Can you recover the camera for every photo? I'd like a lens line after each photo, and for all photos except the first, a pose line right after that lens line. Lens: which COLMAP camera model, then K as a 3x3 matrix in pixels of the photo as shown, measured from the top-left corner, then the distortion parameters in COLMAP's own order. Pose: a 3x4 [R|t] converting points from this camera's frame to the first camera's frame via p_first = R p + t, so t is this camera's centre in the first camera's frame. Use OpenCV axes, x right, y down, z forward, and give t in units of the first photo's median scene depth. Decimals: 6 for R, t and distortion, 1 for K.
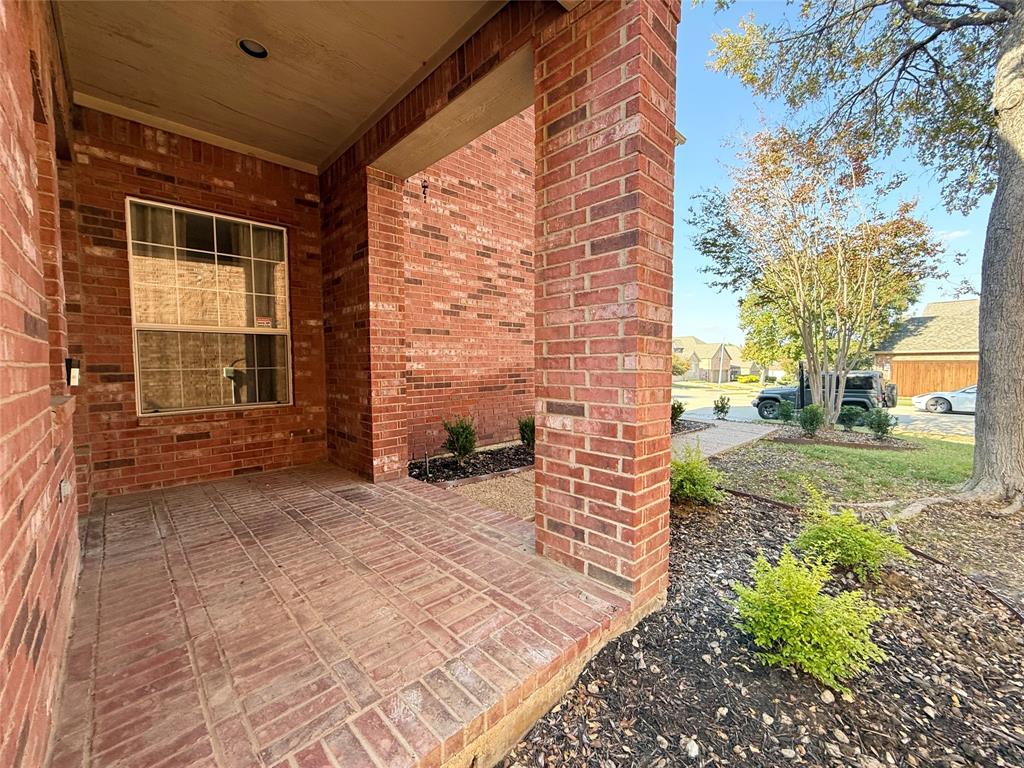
lens RADIAL K [[410.1, 0, 510.2], [0, 410.1, 385.0], [0, 0, 1]] dist [-0.001976, 0.000471]
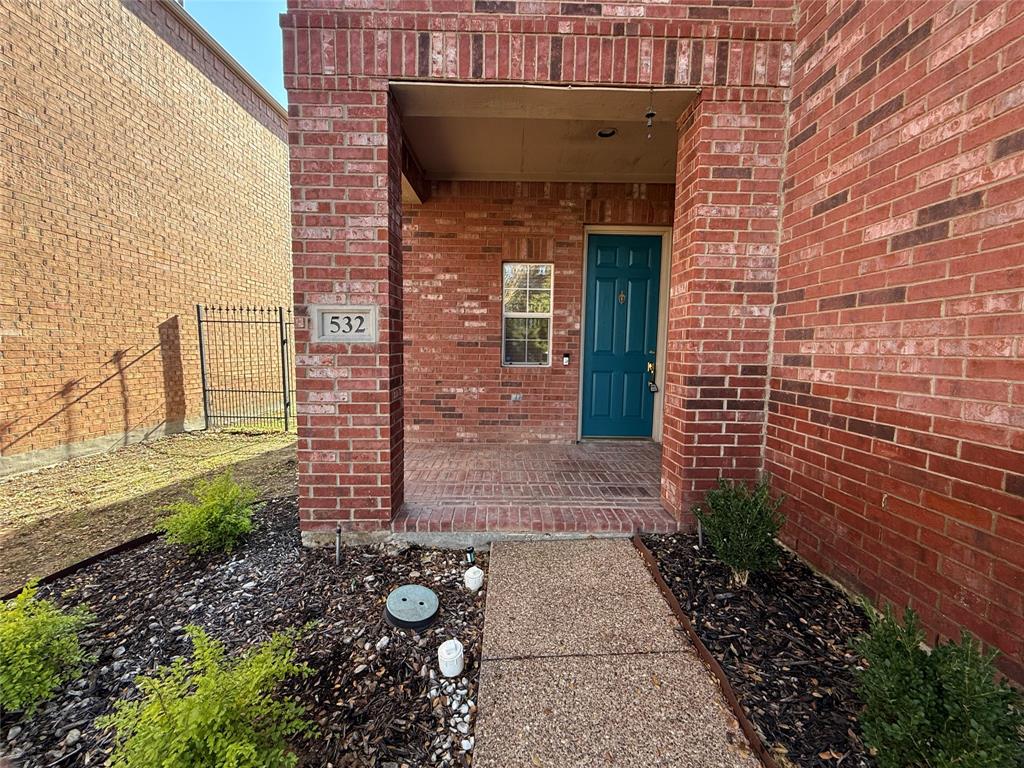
lens RADIAL K [[410.1, 0, 510.9], [0, 410.1, 384.6], [0, 0, 1]] dist [-0.001976, 0.000471]
pose [[-0.687269, 0.059950, -0.723925, 0.378662], [-0.054137, 0.989590, 0.133345, -0.079609], [0.724382, 0.130835, -0.676869, 1.041487]]
